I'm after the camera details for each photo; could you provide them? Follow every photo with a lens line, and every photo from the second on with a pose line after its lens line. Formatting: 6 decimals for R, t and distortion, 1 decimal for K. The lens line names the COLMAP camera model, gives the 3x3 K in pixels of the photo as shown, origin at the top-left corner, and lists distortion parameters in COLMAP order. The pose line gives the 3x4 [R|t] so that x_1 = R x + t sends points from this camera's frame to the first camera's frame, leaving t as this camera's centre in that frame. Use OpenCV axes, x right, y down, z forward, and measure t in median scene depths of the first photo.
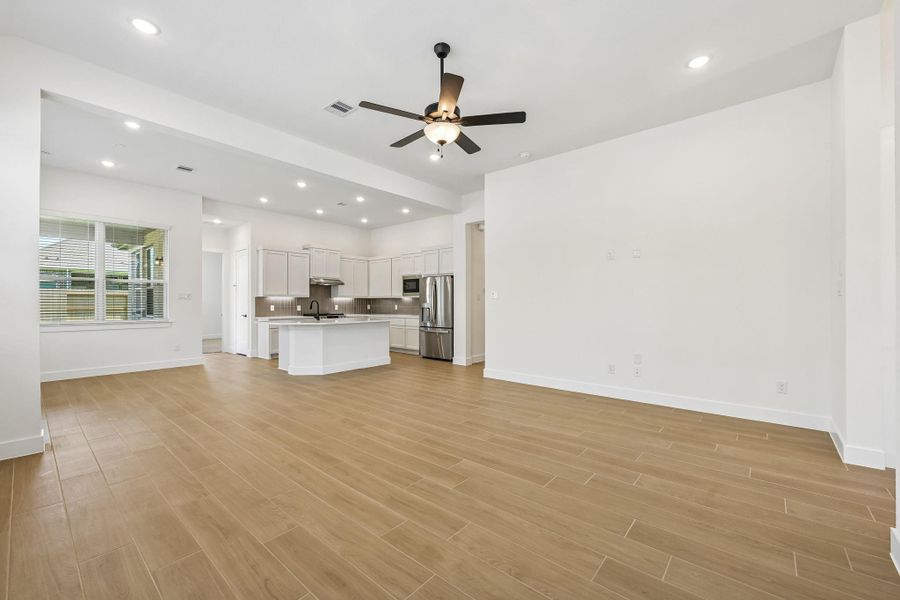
lens RADIAL K [[362.8, 0, 462.1], [0, 362.8, 298.8], [0, 0, 1]] dist [0.000876, -0.001035]
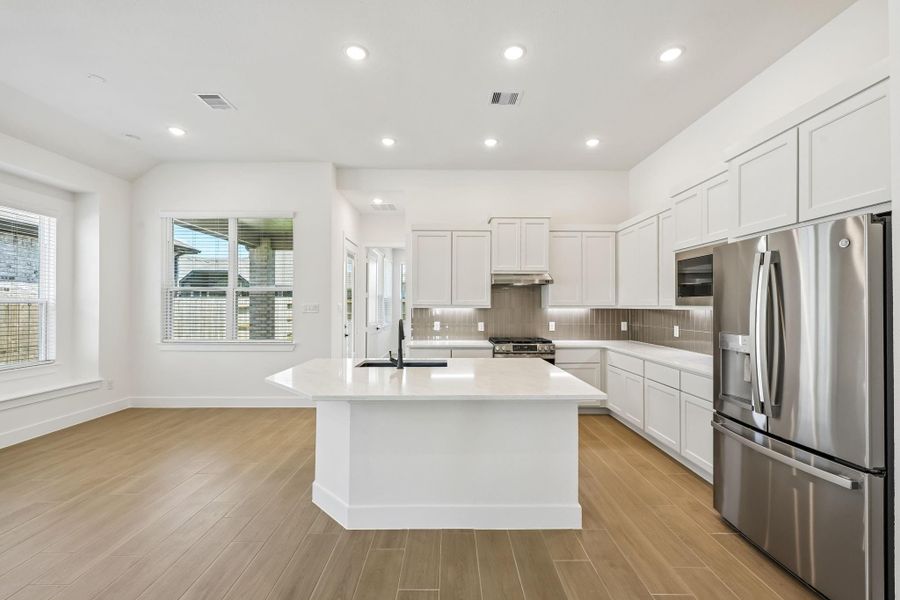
lens RADIAL K [[371.7, 0, 450.5], [0, 371.7, 304.3], [0, 0, 1]] dist [-0.002931, 0.000316]
pose [[0.635226, -0.001930, -0.772324, -0.018682], [0.006296, 0.999977, 0.002679, -0.012102], [0.772300, -0.006564, 0.635224, 0.585794]]
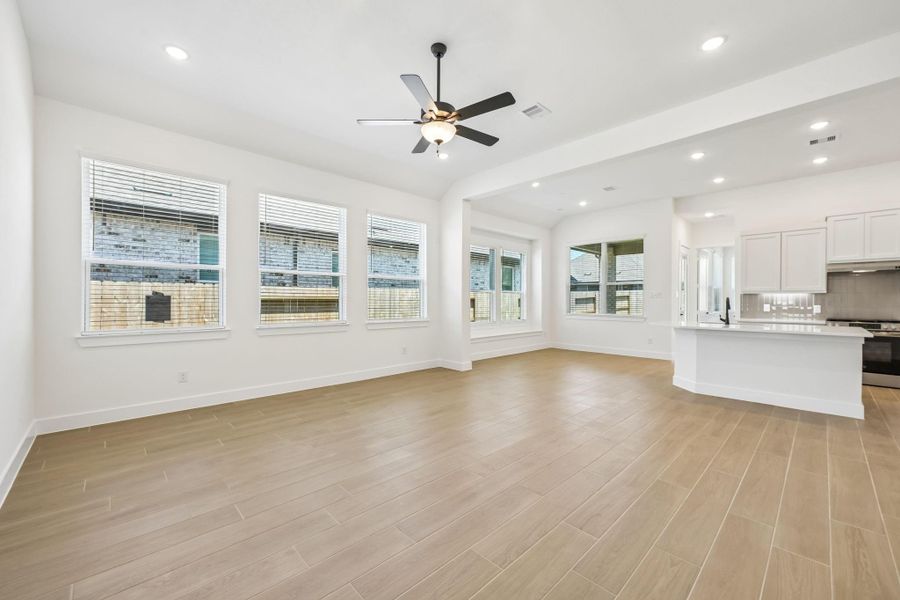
lens RADIAL K [[362.8, 0, 439.4], [0, 362.8, 302.6], [0, 0, 1]] dist [0.000876, -0.001035]
pose [[-0.132817, 0.005267, -0.991127, 0.323418], [0.009500, 0.999947, 0.004041, 0.003998], [0.991095, -0.008879, -0.132860, 0.388474]]
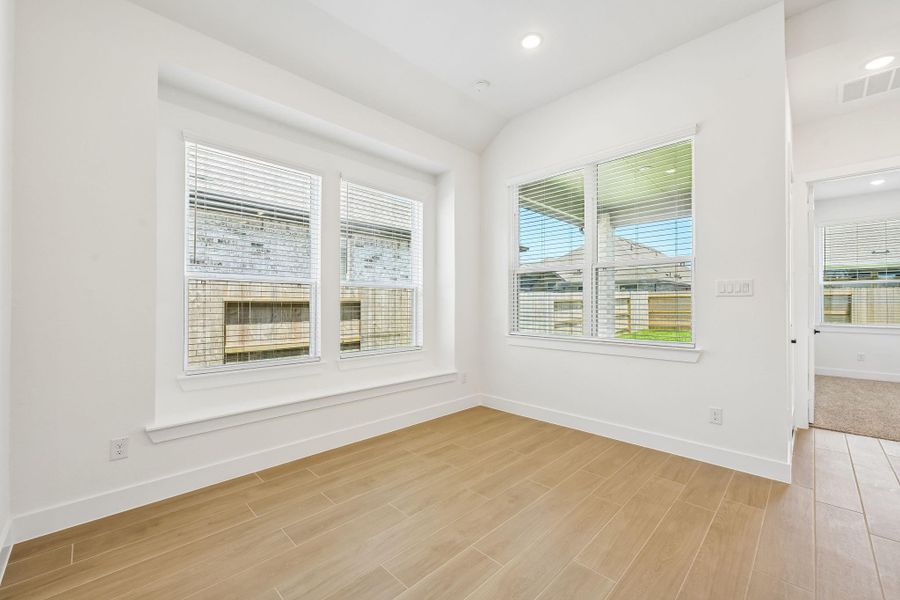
lens RADIAL K [[362.8, 0, 440.8], [0, 362.8, 301.9], [0, 0, 1]] dist [0.000876, -0.001035]
pose [[-0.120006, -0.008018, -0.992741, -0.262263], [0.010028, 0.999907, -0.009288, 0.006016], [0.992723, -0.011070, -0.119914, 0.573812]]
